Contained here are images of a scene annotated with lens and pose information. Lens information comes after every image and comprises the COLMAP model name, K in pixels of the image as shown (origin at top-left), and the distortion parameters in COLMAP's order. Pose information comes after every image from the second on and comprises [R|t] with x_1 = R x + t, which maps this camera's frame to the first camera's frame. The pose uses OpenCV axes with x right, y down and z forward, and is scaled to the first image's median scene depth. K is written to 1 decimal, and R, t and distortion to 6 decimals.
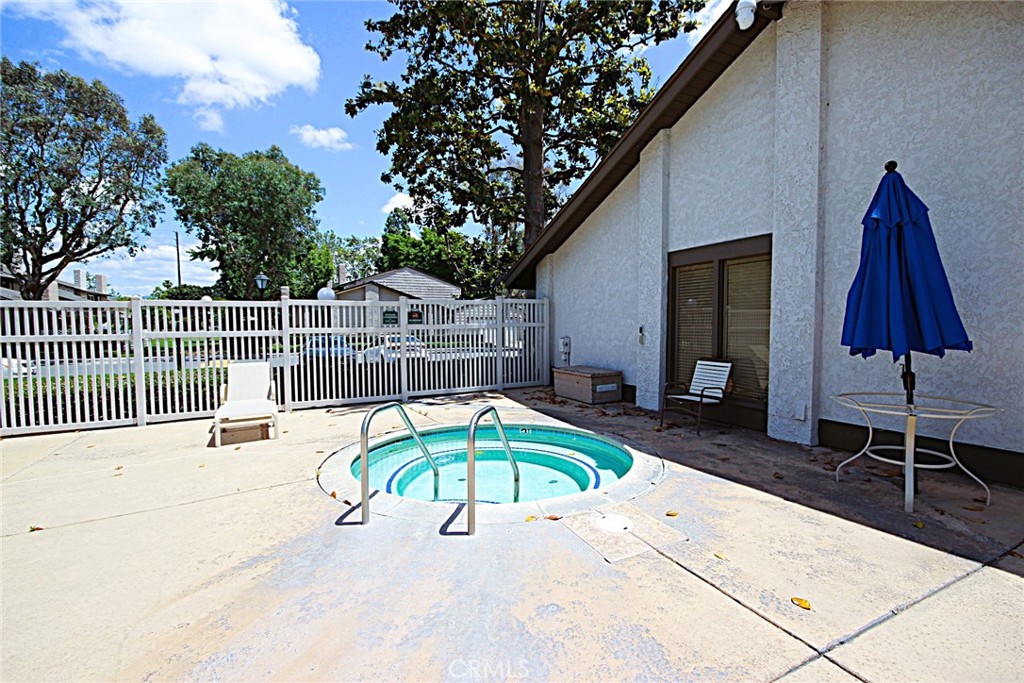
lens RADIAL K [[475.5, 0, 513.3], [0, 475.5, 343.2], [0, 0, 1]] dist [-0.002160, -0.000135]
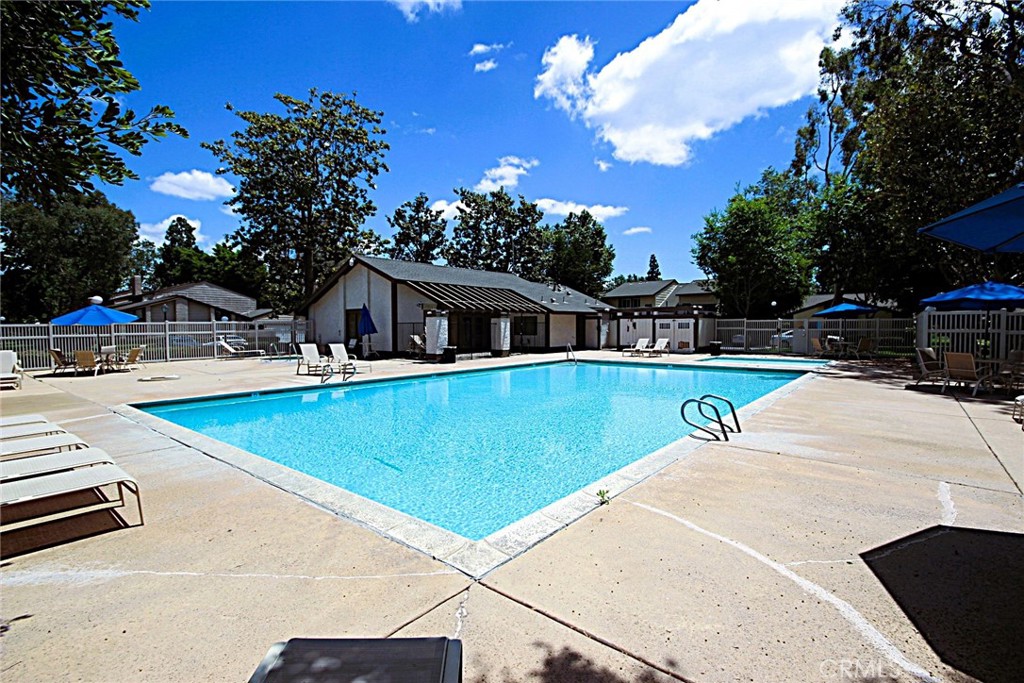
lens RADIAL K [[475.5, 0, 508.7], [0, 475.5, 344.9], [0, 0, 1]] dist [-0.002160, -0.000135]
pose [[0.918783, -0.015074, 0.394475, 0.007138], [0.016749, 0.999859, -0.000805, 0.018917], [-0.394407, 0.007347, 0.918906, -0.524597]]
